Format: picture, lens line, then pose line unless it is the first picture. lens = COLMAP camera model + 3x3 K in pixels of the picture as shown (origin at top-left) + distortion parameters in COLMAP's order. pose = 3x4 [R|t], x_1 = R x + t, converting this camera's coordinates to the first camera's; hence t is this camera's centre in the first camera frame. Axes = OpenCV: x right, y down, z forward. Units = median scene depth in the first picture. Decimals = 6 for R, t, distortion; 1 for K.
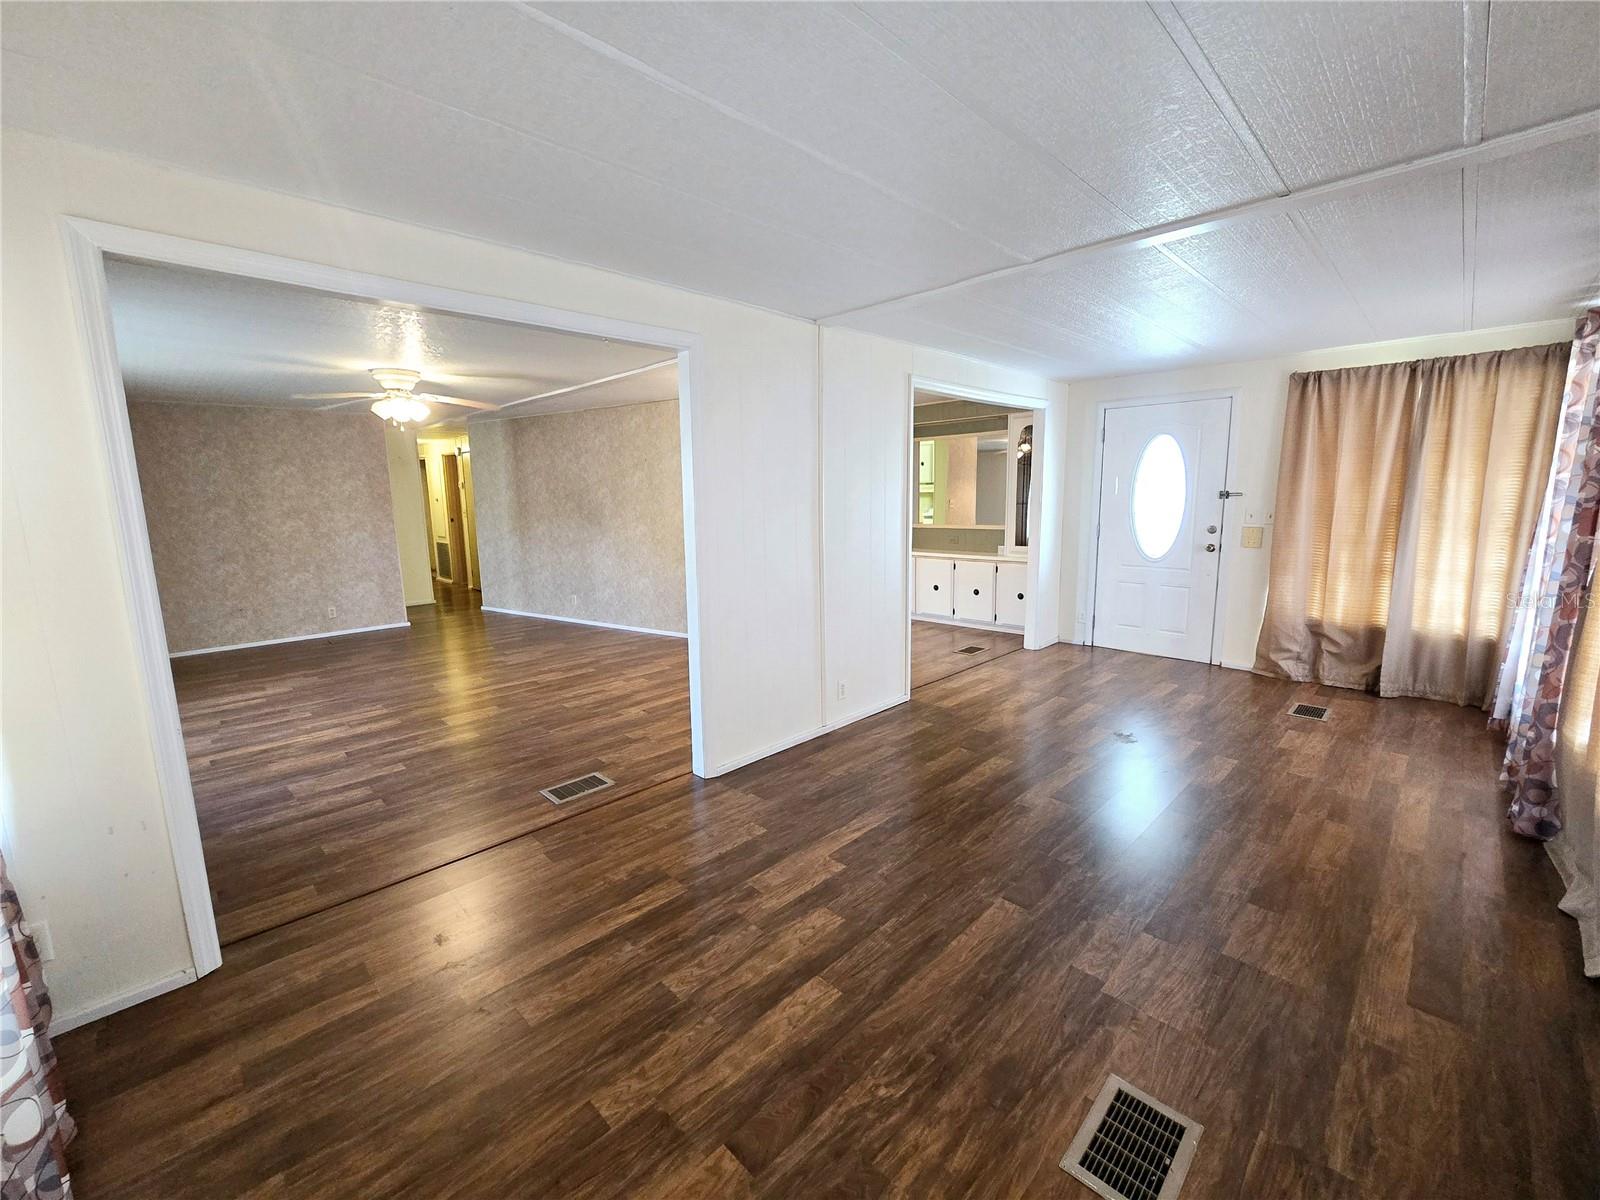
lens RADIAL K [[654.8, 0, 805.4], [0, 654.8, 591.0], [0, 0, 1]] dist [0.001386, 0.000321]
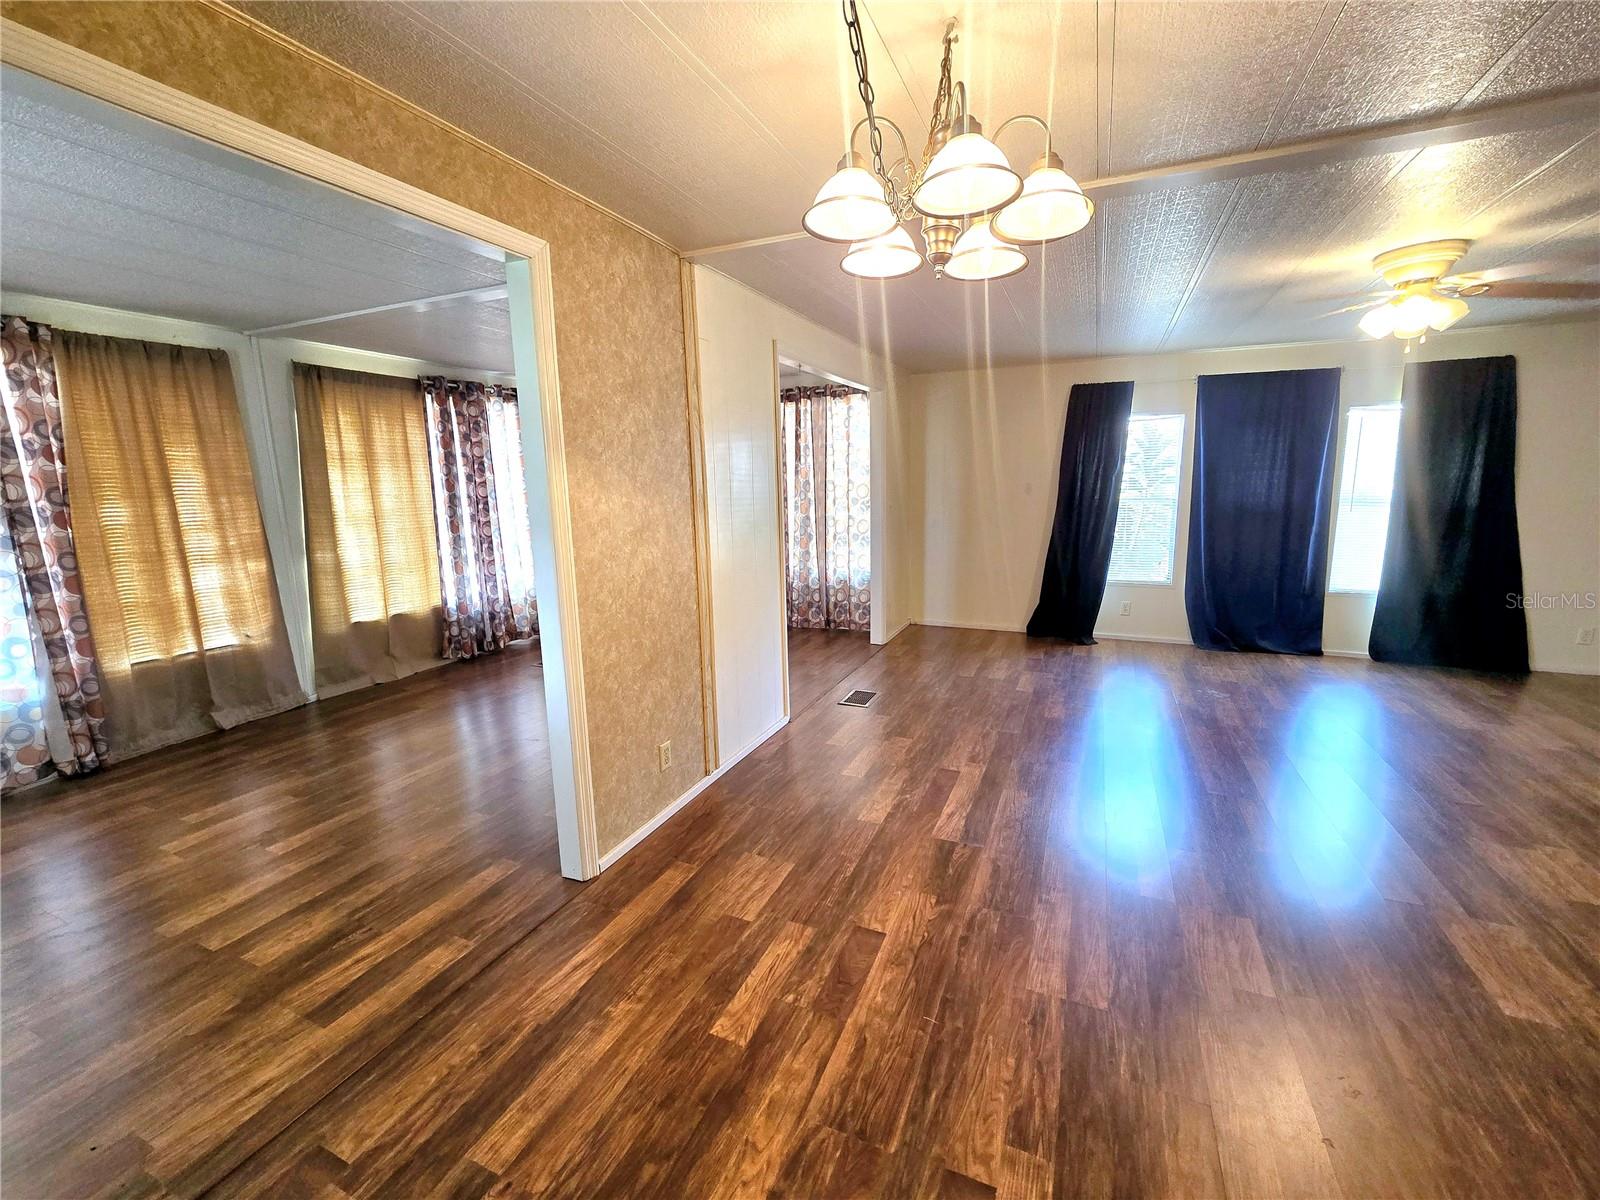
lens RADIAL K [[658.6, 0, 805.5], [0, 658.6, 591.4], [0, 0, 1]] dist [-0.000160, -0.000408]
pose [[-0.932148, 0.093239, -0.349867, 0.135137], [-0.022683, 0.949340, 0.313431, -0.214689], [0.361367, 0.300100, -0.882810, 1.415204]]
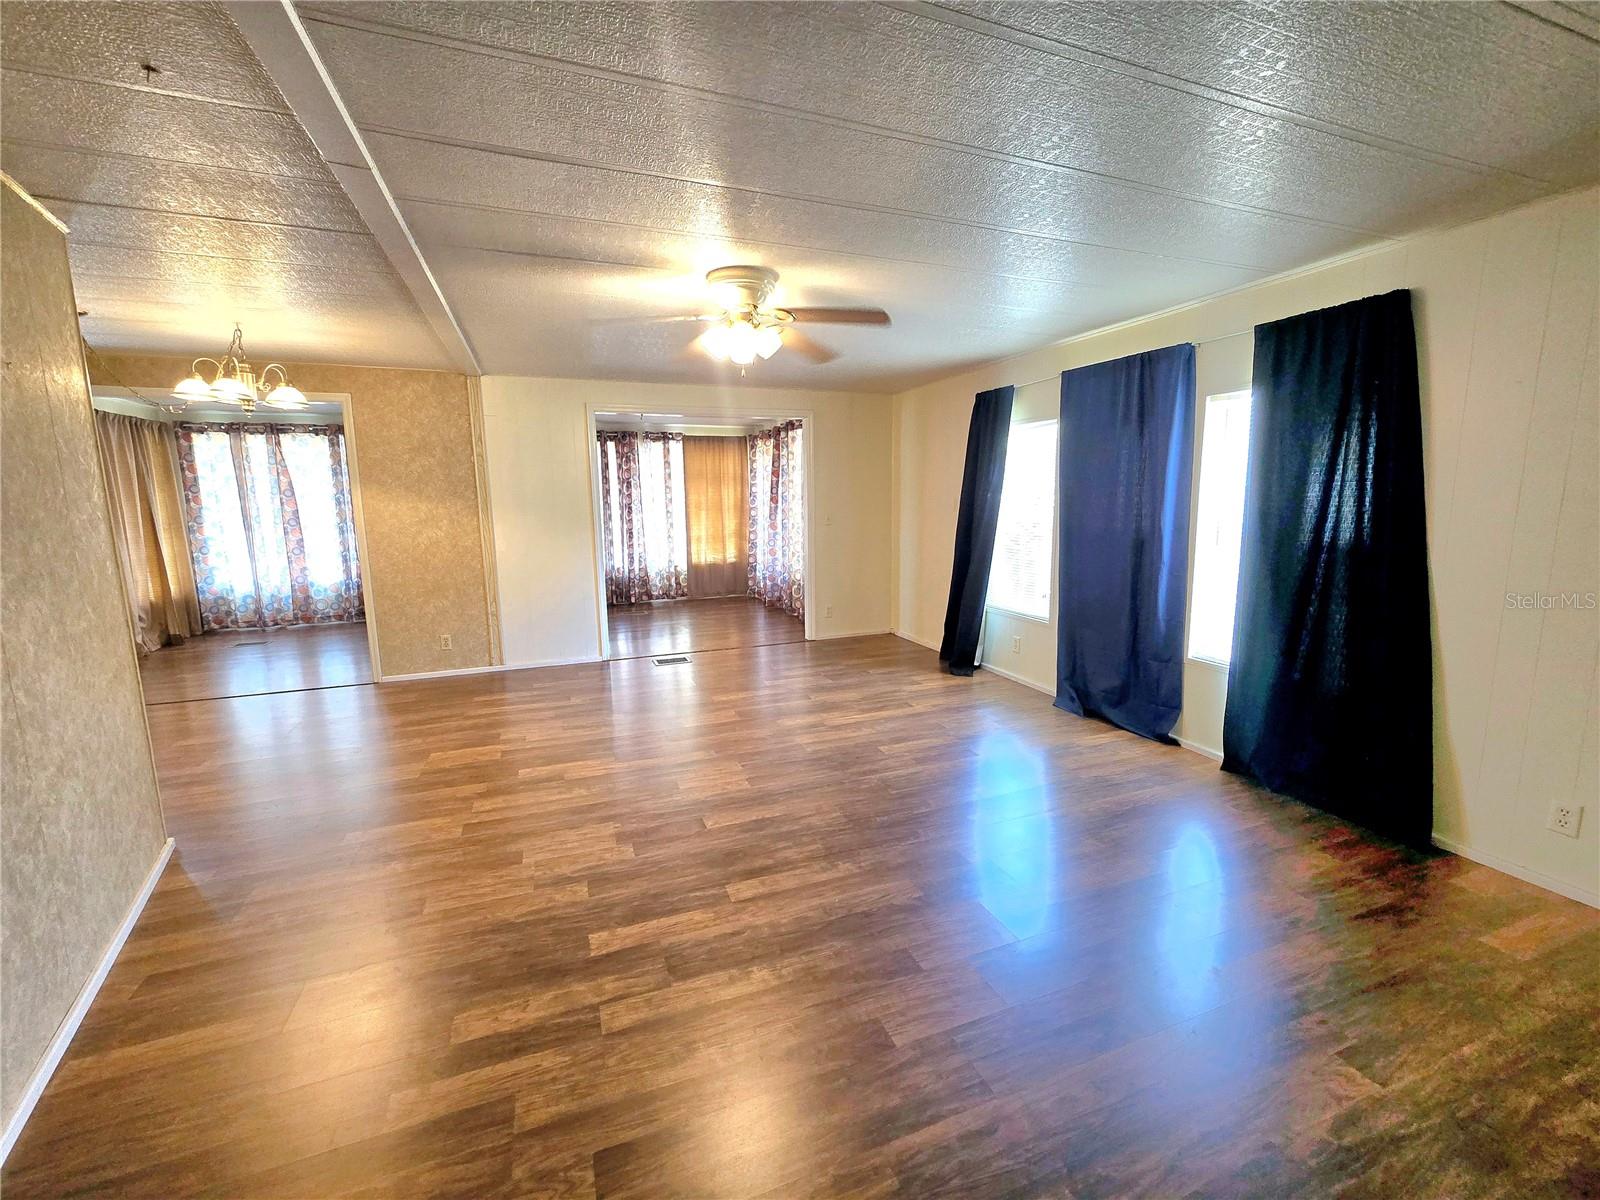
lens RADIAL K [[654.4, 0, 803.7], [0, 654.4, 595.1], [0, 0, 1]] dist [-0.002935, -0.000351]
pose [[-0.912595, -0.033221, 0.407514, -0.931413], [0.089041, 0.956624, 0.277386, -0.213361], [-0.399052, 0.289427, -0.870052, 1.584830]]
